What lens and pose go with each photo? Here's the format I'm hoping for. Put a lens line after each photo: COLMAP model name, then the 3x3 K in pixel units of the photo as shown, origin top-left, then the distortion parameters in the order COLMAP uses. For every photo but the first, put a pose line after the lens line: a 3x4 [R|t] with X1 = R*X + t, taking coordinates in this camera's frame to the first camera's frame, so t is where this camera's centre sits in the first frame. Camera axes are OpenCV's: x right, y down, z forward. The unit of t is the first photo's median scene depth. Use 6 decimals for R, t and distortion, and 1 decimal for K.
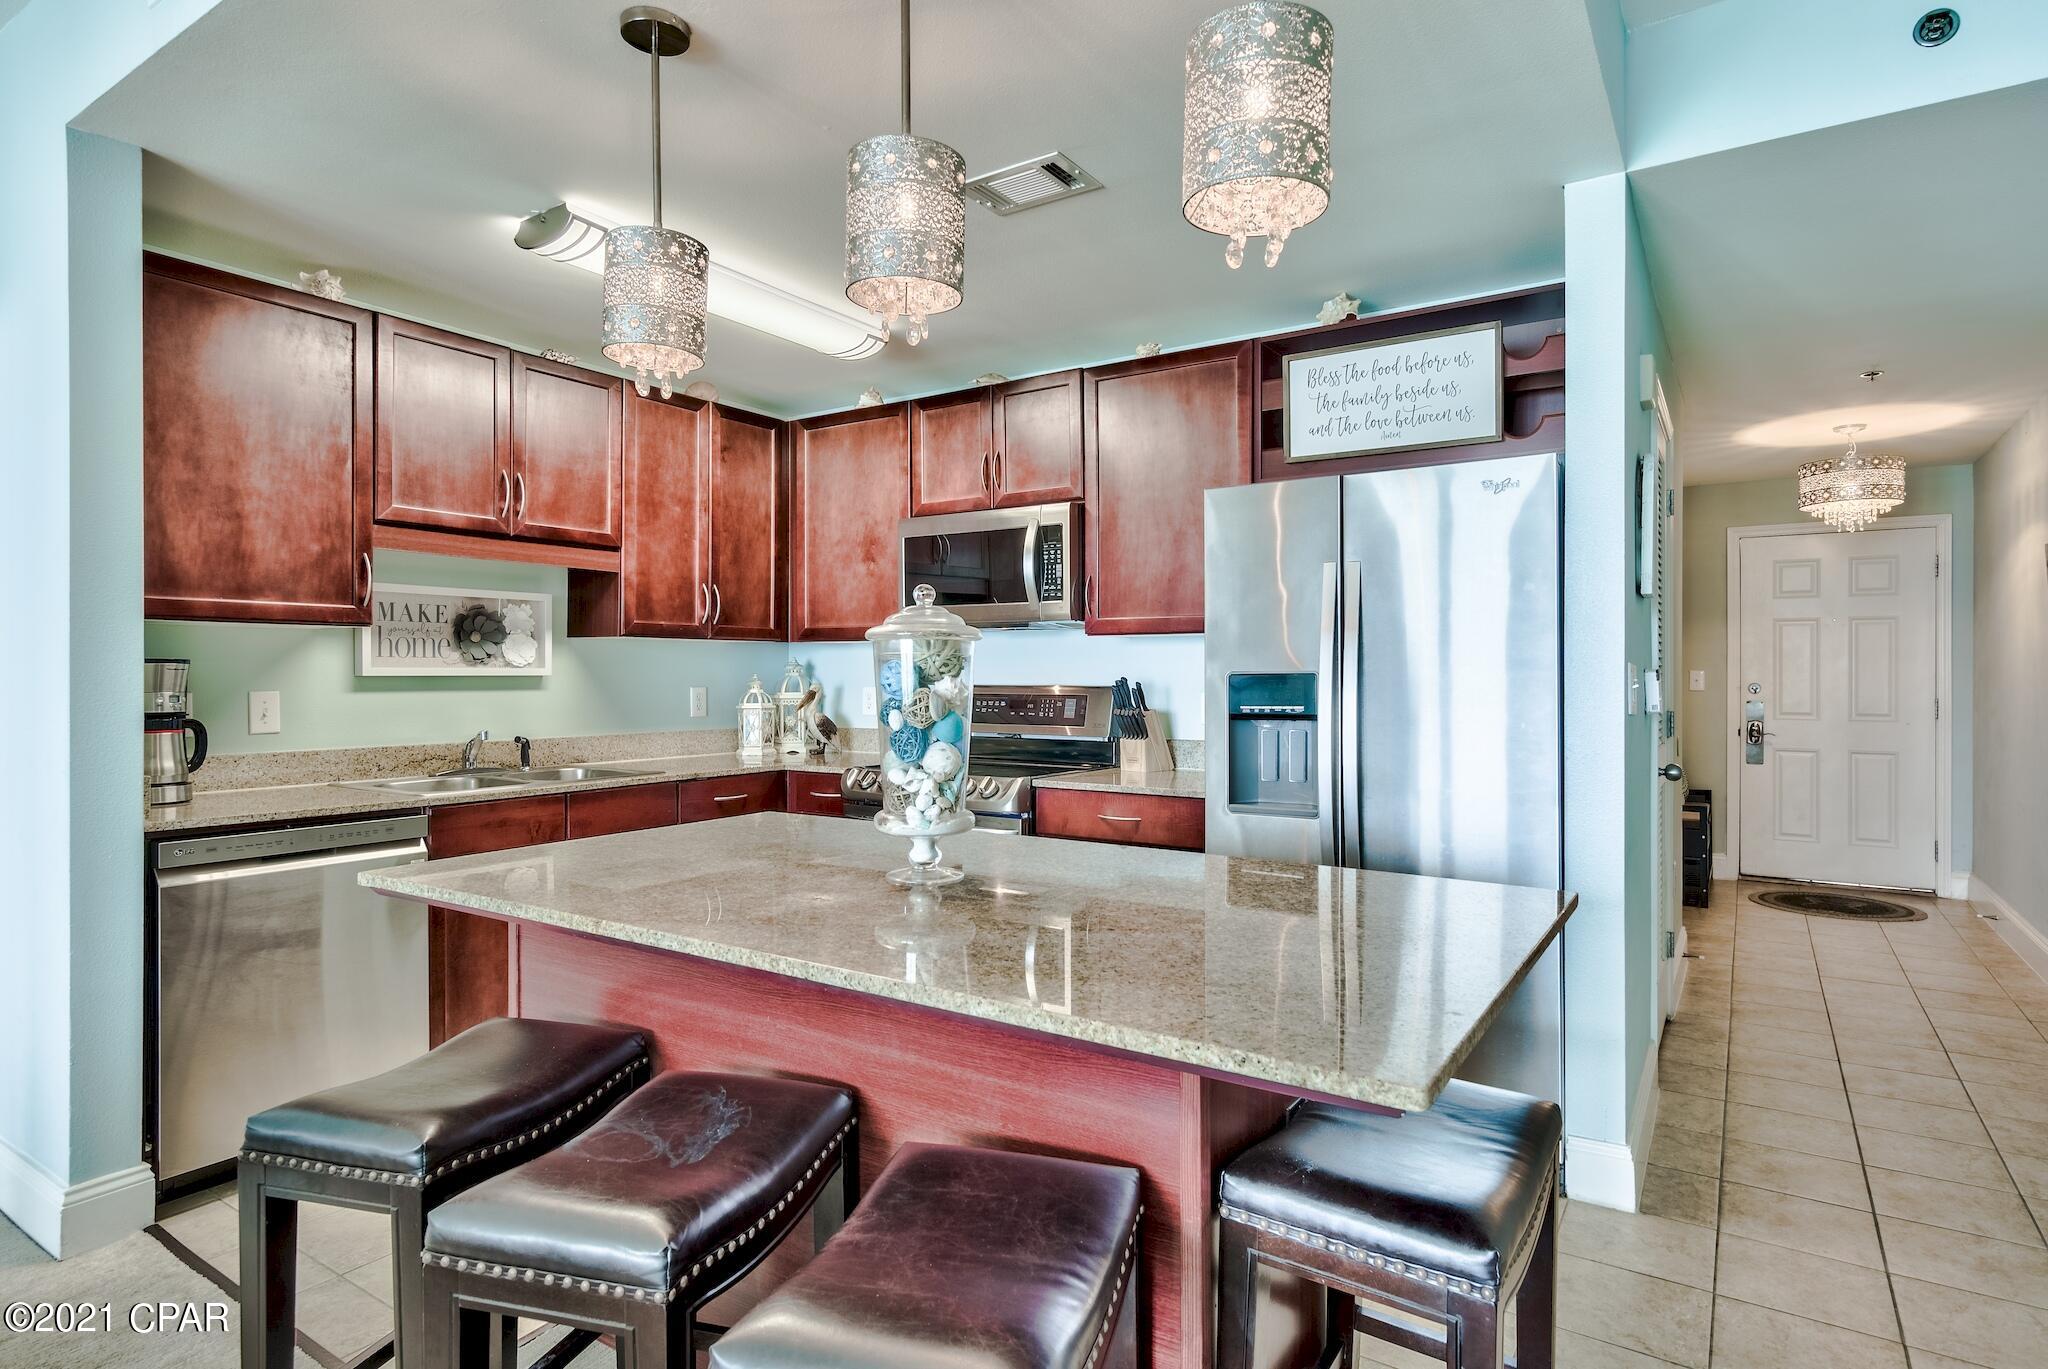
lens RADIAL K [[1077.5, 0, 1035.5], [0, 1077.5, 667.1], [0, 0, 1]] dist [-0.007061, 0.000874]
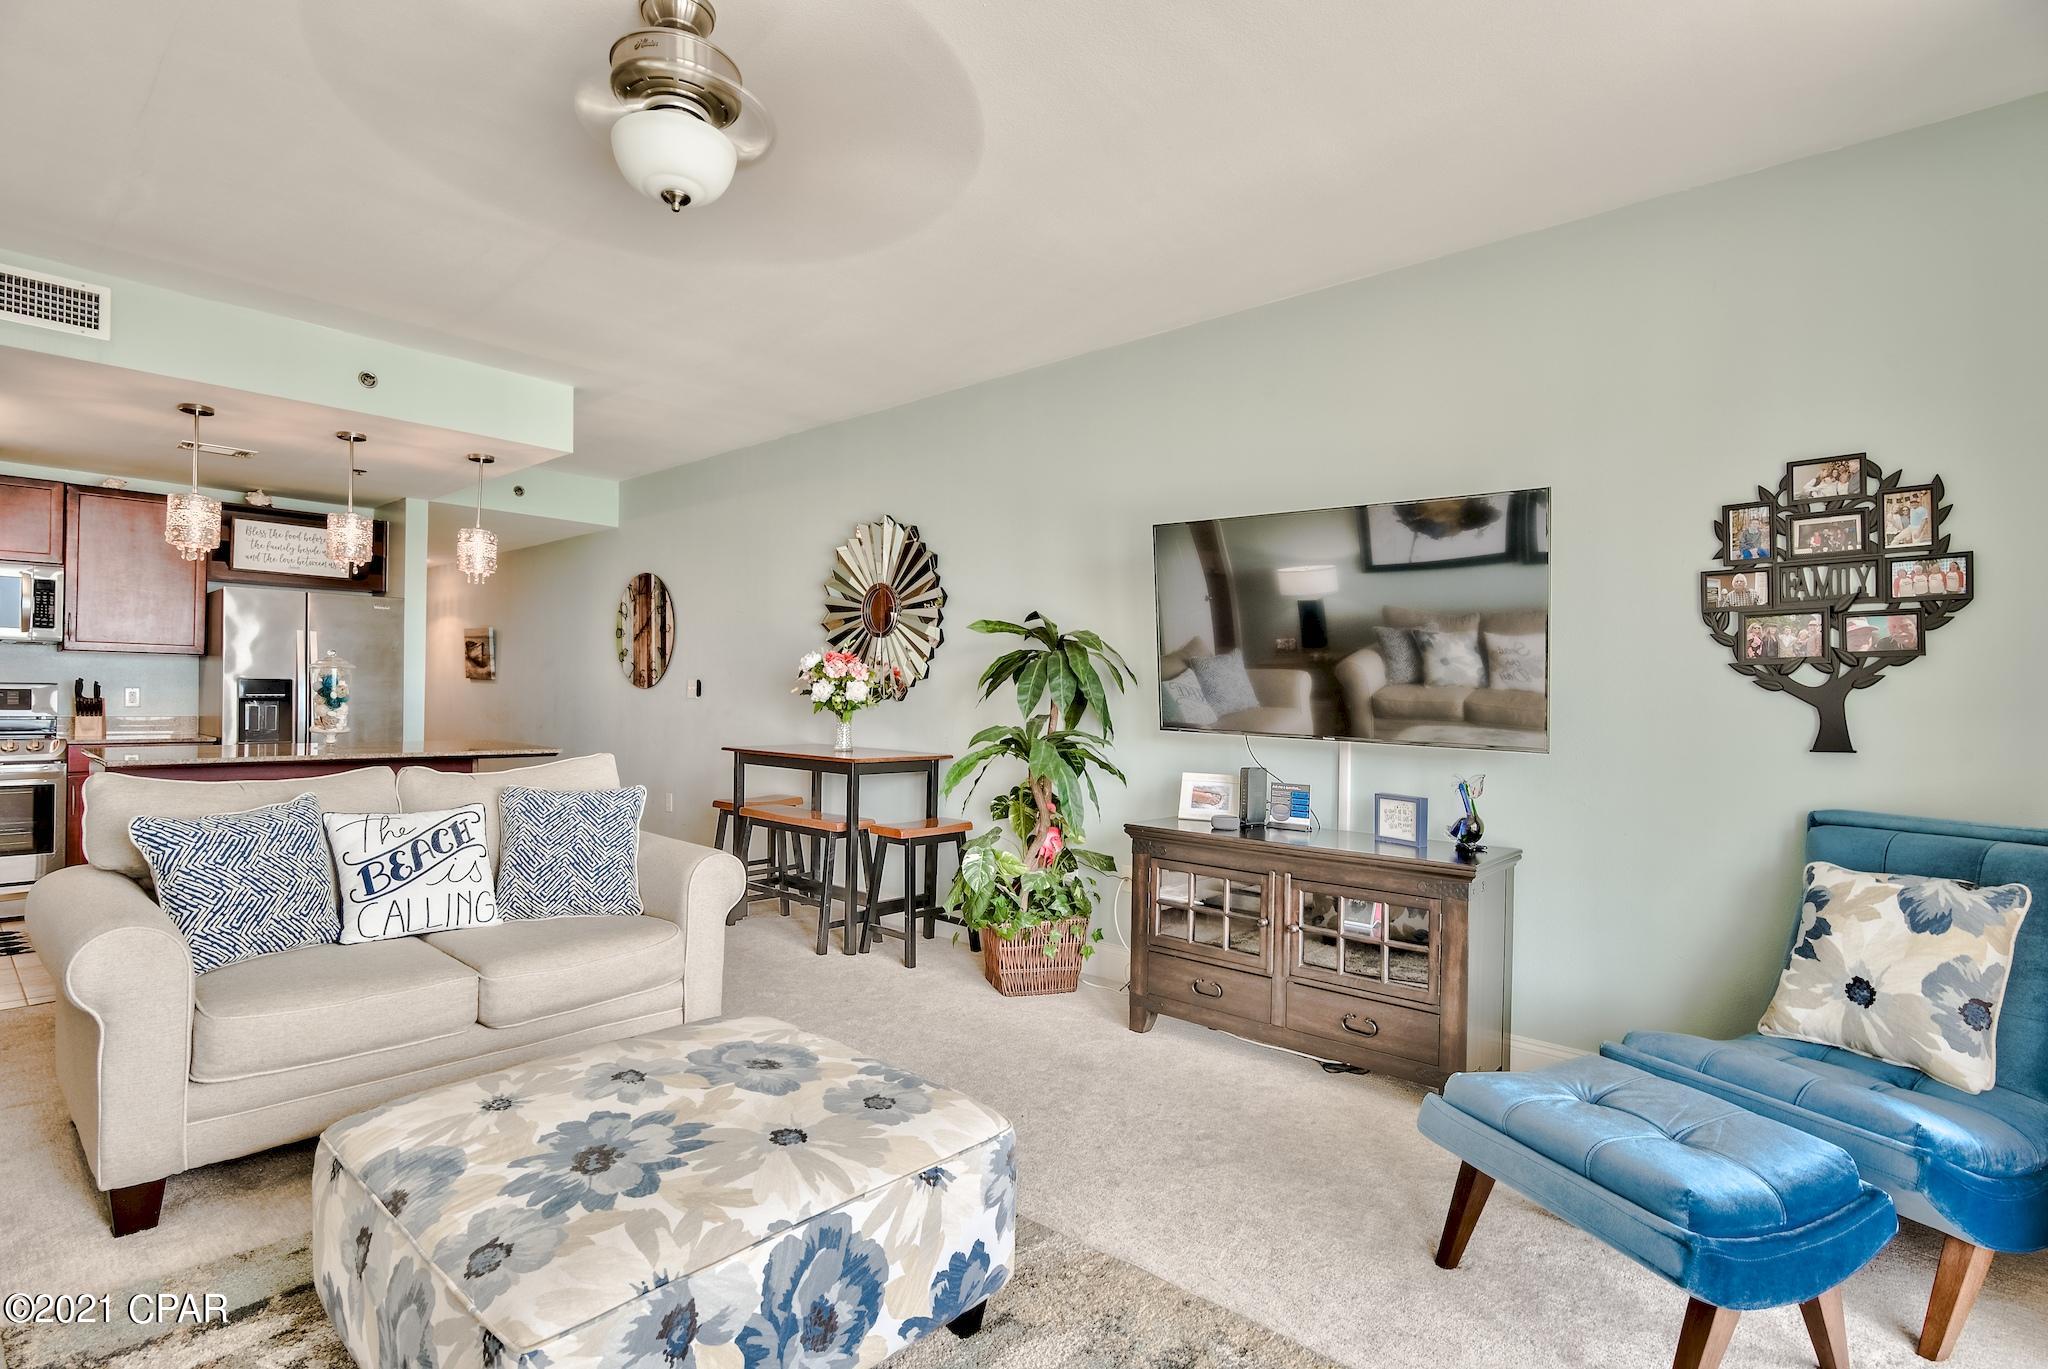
lens RADIAL K [[1009.4, 0, 1060.0], [0, 1009.4, 697.2], [0, 0, 1]] dist [-0.009076, -0.000477]
pose [[0.121917, 0.000359, 0.992540, -1.247236], [-0.021043, 0.999776, 0.002223, 0.004289], [-0.992317, -0.021157, 0.121897, -0.644569]]
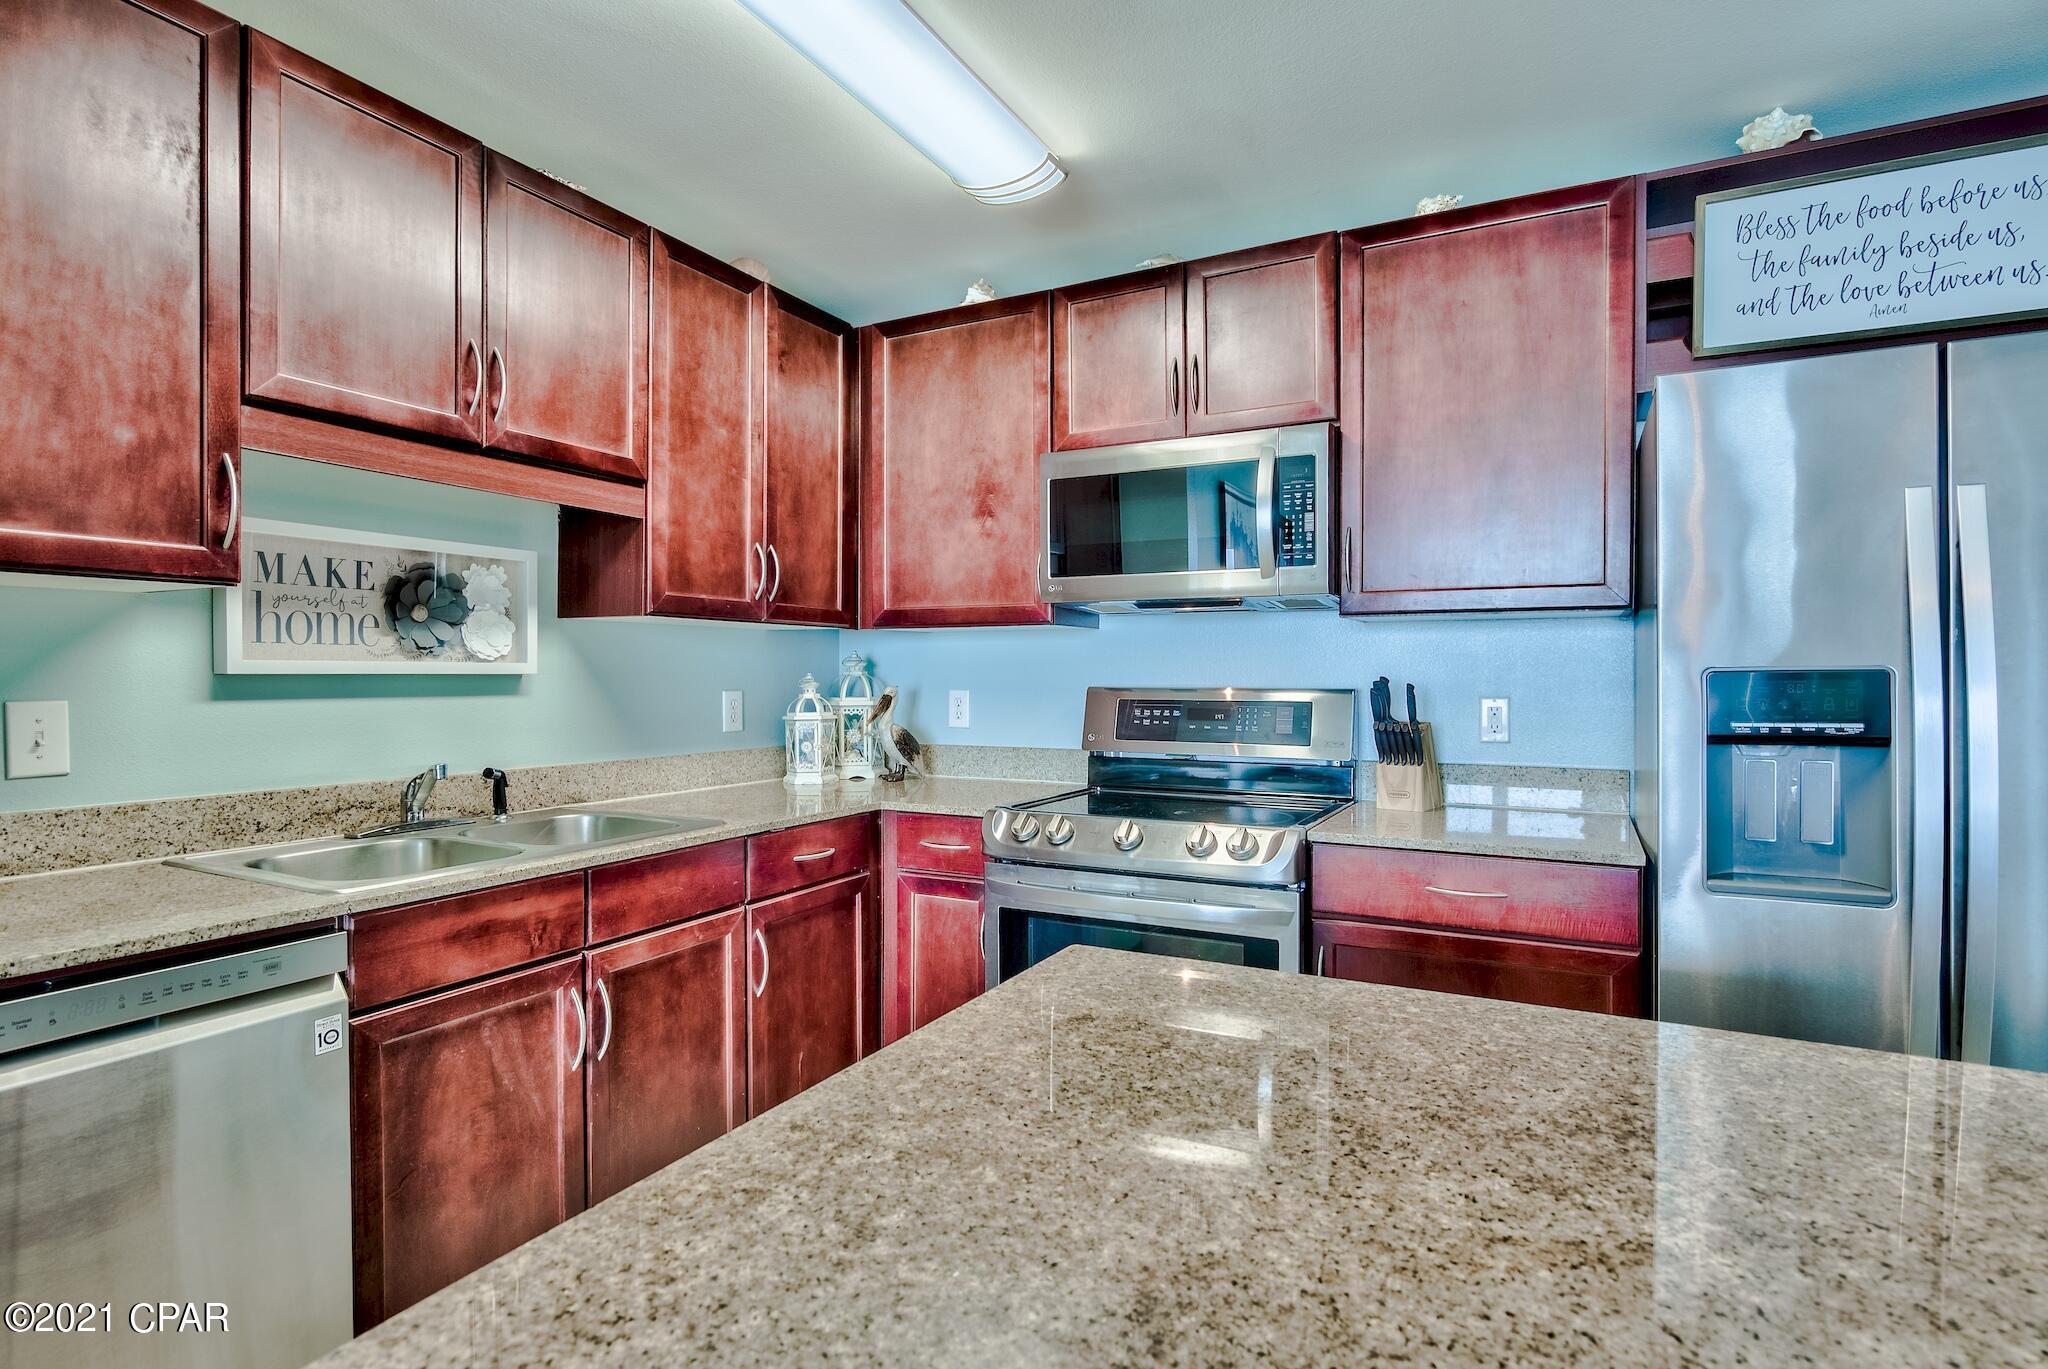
lens RADIAL K [[1009.4, 0, 1028.1], [0, 1009.4, 678.1], [0, 0, 1]] dist [-0.009076, -0.000477]
pose [[0.995853, 0.000342, 0.090973, -0.214900], [-0.001148, 0.999961, 0.008802, 0.004867], [-0.090967, -0.008870, 0.995814, 0.371238]]
